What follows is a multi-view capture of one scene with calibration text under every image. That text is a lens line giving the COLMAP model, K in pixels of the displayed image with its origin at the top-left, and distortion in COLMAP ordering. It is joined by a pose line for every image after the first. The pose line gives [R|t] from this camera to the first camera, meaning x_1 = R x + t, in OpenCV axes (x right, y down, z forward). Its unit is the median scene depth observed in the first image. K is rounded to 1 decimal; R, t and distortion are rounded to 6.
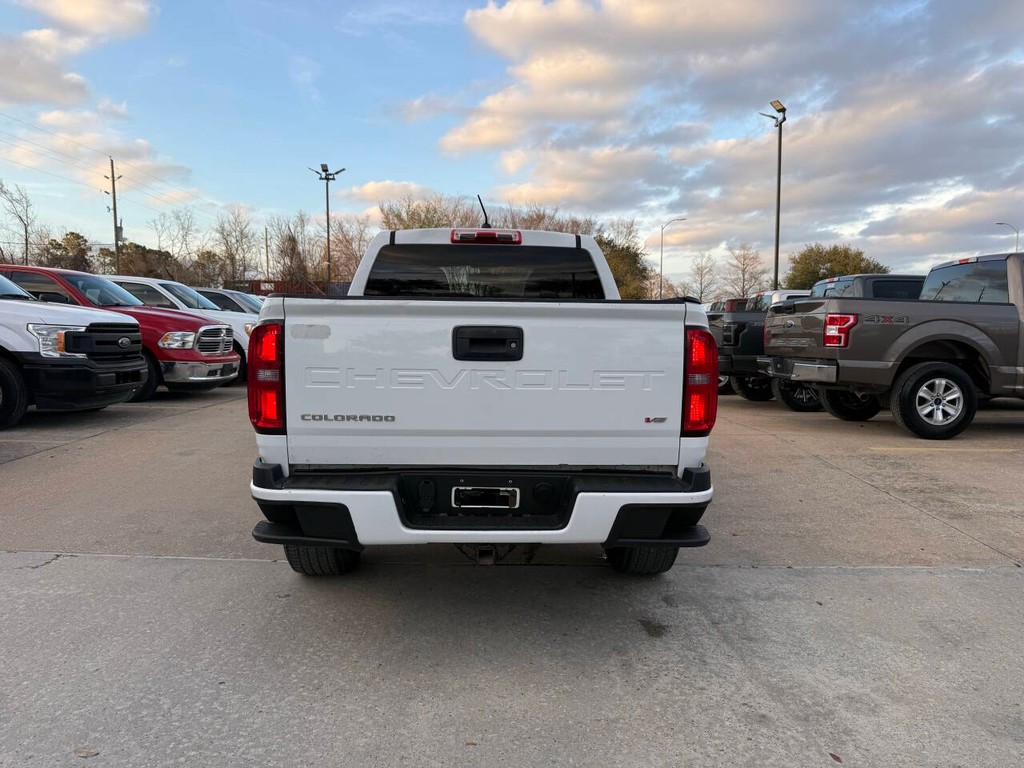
lens RADIAL K [[717.2, 0, 517.0], [0, 717.2, 382.5], [0, 0, 1]] dist [0.012600, -0.002803]
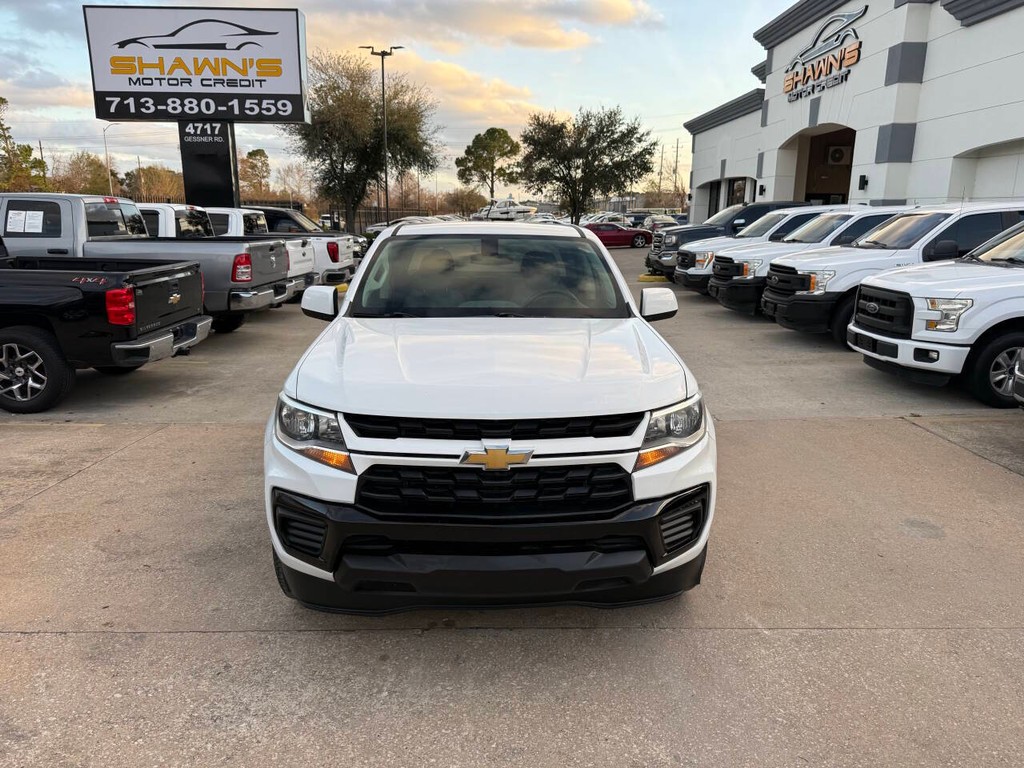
lens RADIAL K [[714.2, 0, 518.7], [0, 714.2, 384.8], [0, 0, 1]] dist [0.039048, -0.041496]
pose [[-0.999693, -0.019273, -0.015546, -0.095492], [-0.023049, 0.953709, 0.299845, -0.369994], [0.009048, 0.300112, -0.953861, 2.633192]]
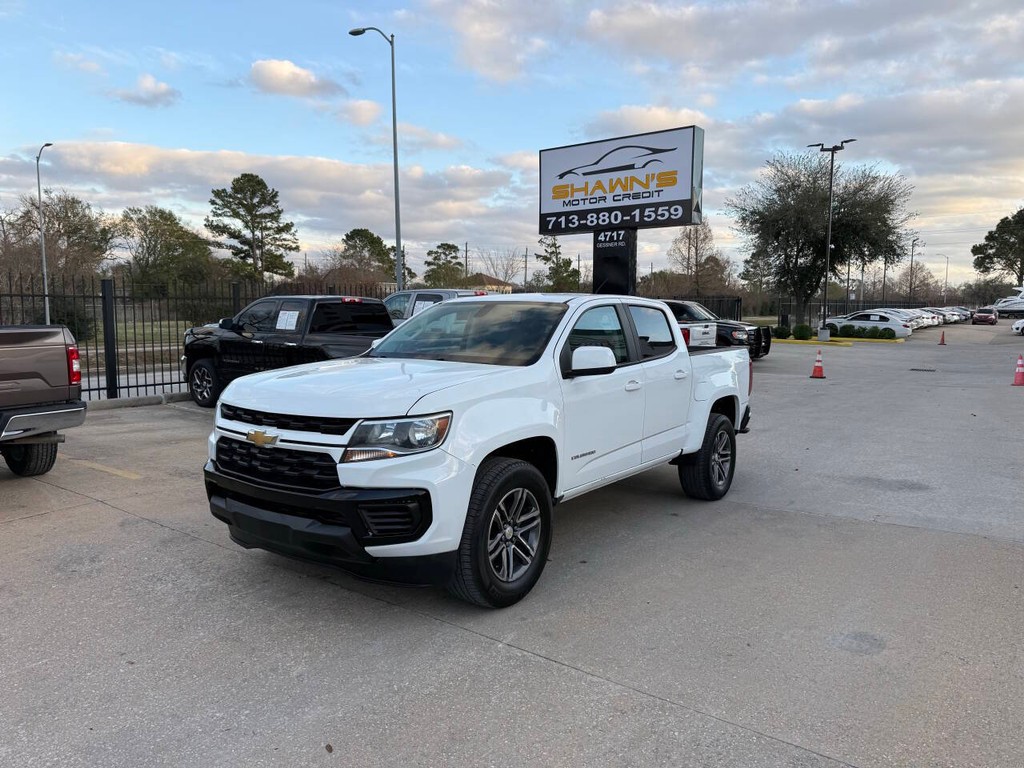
lens RADIAL K [[712.0, 0, 516.4], [0, 712.0, 385.4], [0, 0, 1]] dist [0.039768, -0.046203]
pose [[-0.797101, -0.076492, 0.598982, -0.907797], [0.033279, 0.984872, 0.170057, -0.331679], [-0.602929, 0.155486, -0.782497, 2.572785]]
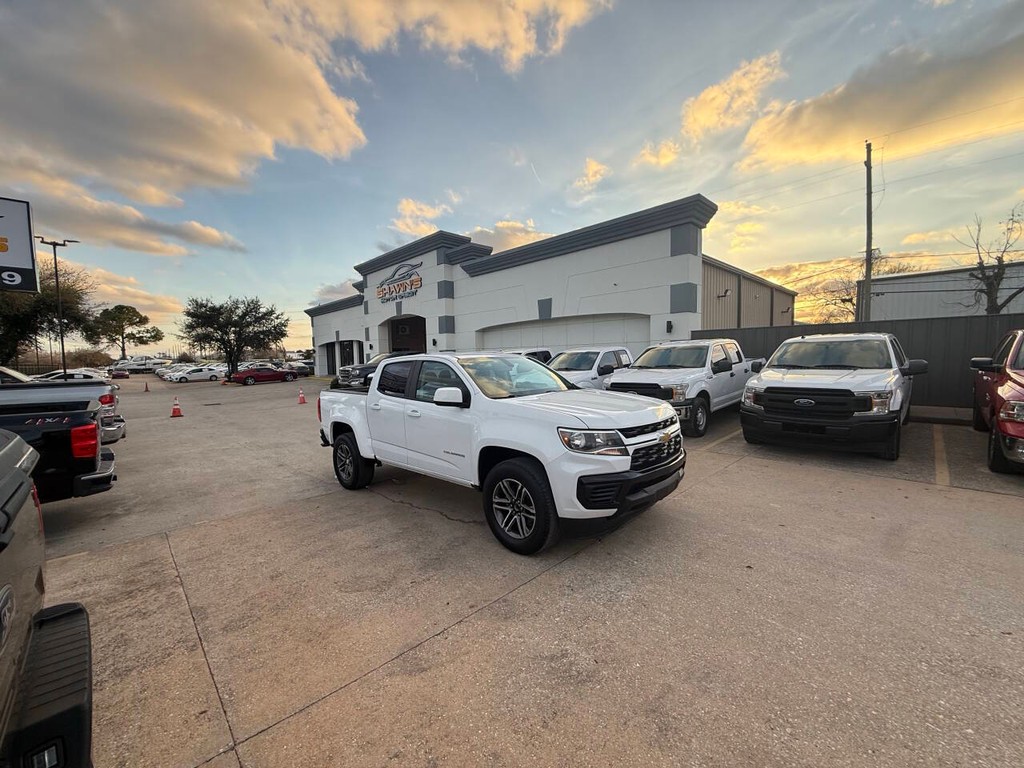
lens RADIAL K [[402.0, 0, 506.7], [0, 402.0, 391.2], [0, 0, 1]] dist [0.000970, -0.000135]
pose [[-0.729286, 0.056991, -0.681831, 0.757189], [-0.036241, 0.991909, 0.121672, -0.307156], [0.683248, 0.113443, -0.721320, 2.426136]]
